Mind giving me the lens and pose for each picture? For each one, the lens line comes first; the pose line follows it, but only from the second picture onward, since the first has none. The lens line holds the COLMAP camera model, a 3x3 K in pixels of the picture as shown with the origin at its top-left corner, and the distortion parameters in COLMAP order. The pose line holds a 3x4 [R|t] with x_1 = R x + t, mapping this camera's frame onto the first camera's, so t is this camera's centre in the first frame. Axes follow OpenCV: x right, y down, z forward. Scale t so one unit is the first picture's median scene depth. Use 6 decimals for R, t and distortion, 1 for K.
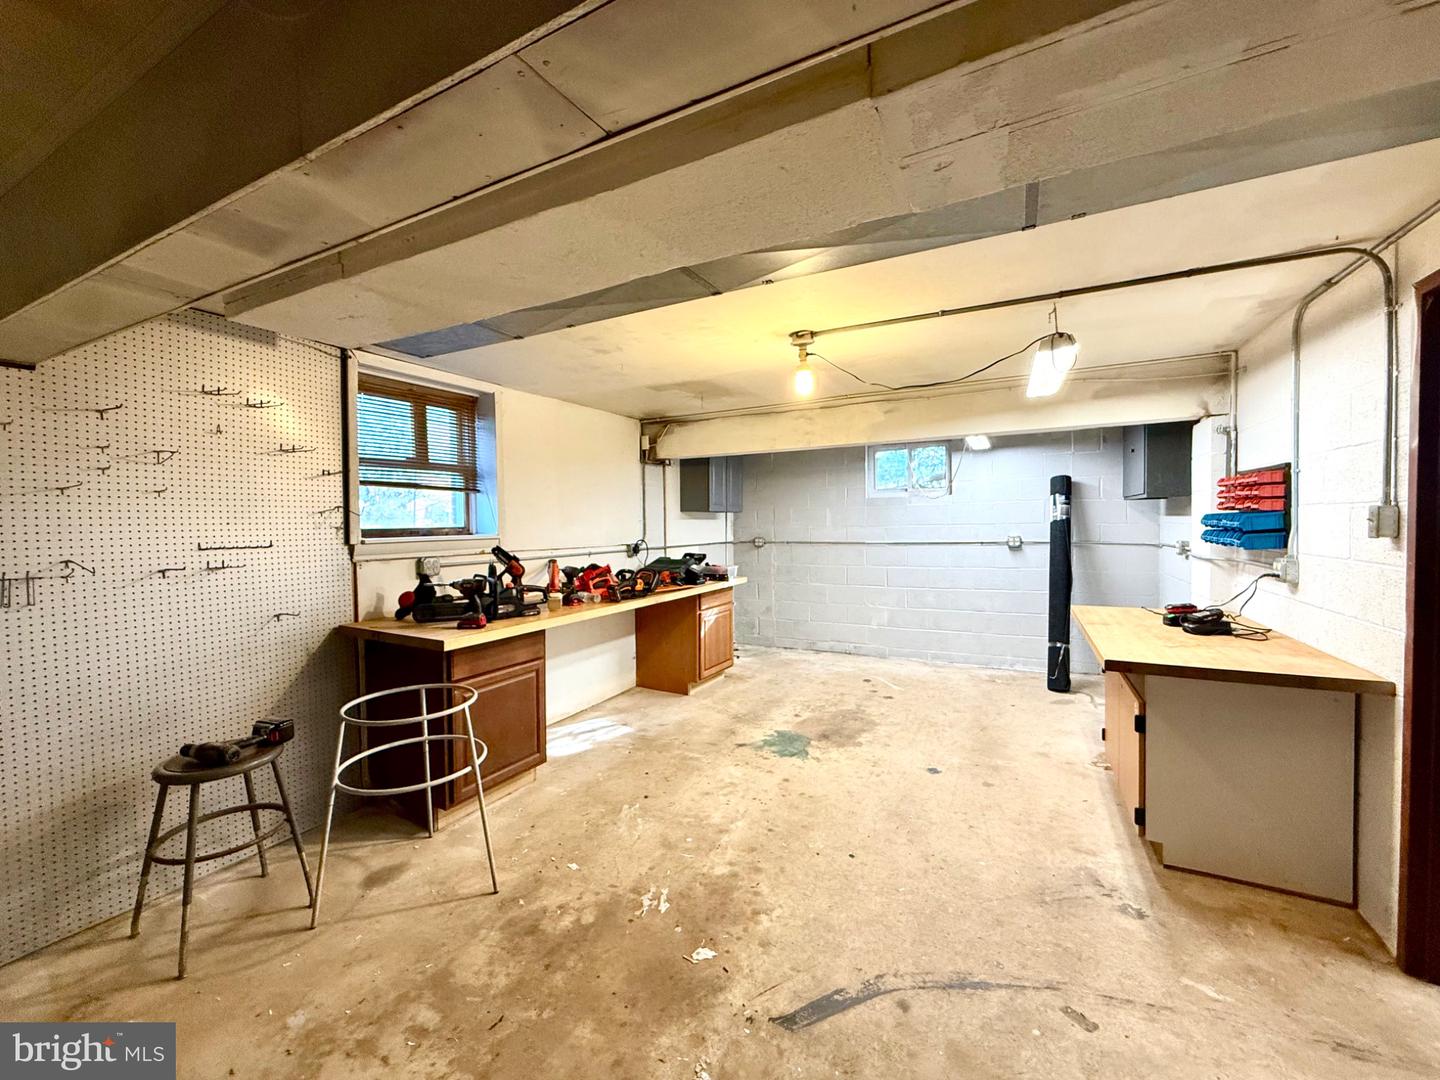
lens RADIAL K [[572.2, 0, 716.3], [0, 572.2, 539.0], [0, 0, 1]] dist [-0.002533, -0.000151]
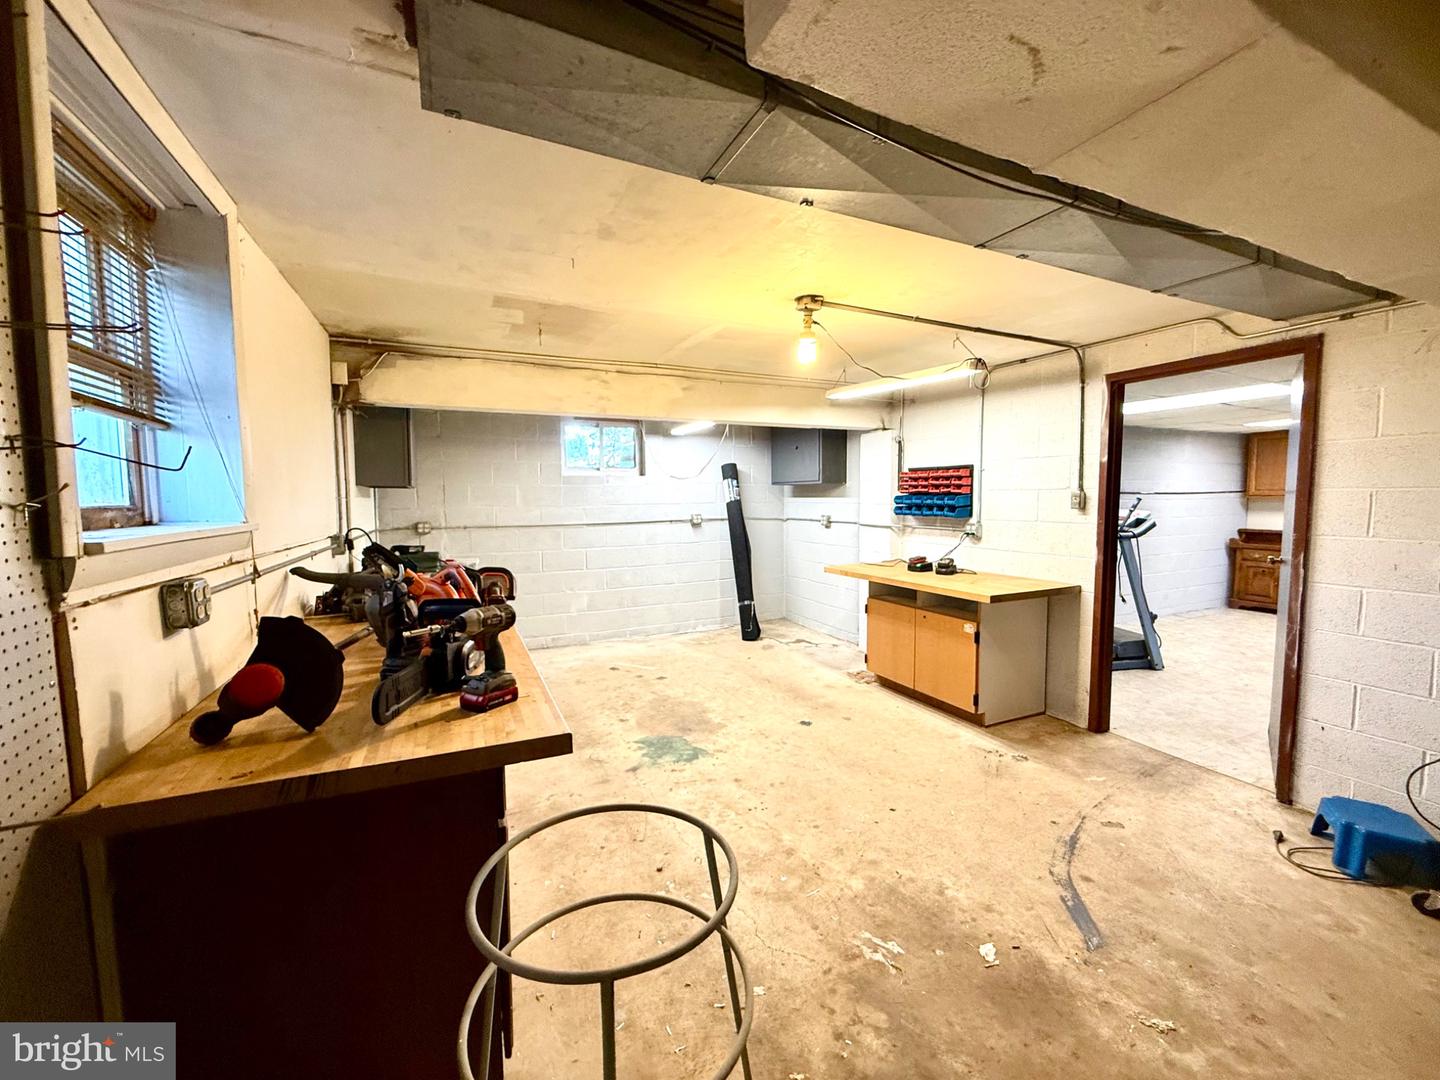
lens RADIAL K [[572.2, 0, 716.6], [0, 572.2, 539.0], [0, 0, 1]] dist [-0.002533, -0.000151]
pose [[0.612113, -0.047702, 0.789330, -0.537438], [0.023547, 0.998836, 0.042103, -0.004937], [-0.790419, -0.007186, 0.612524, 0.413011]]
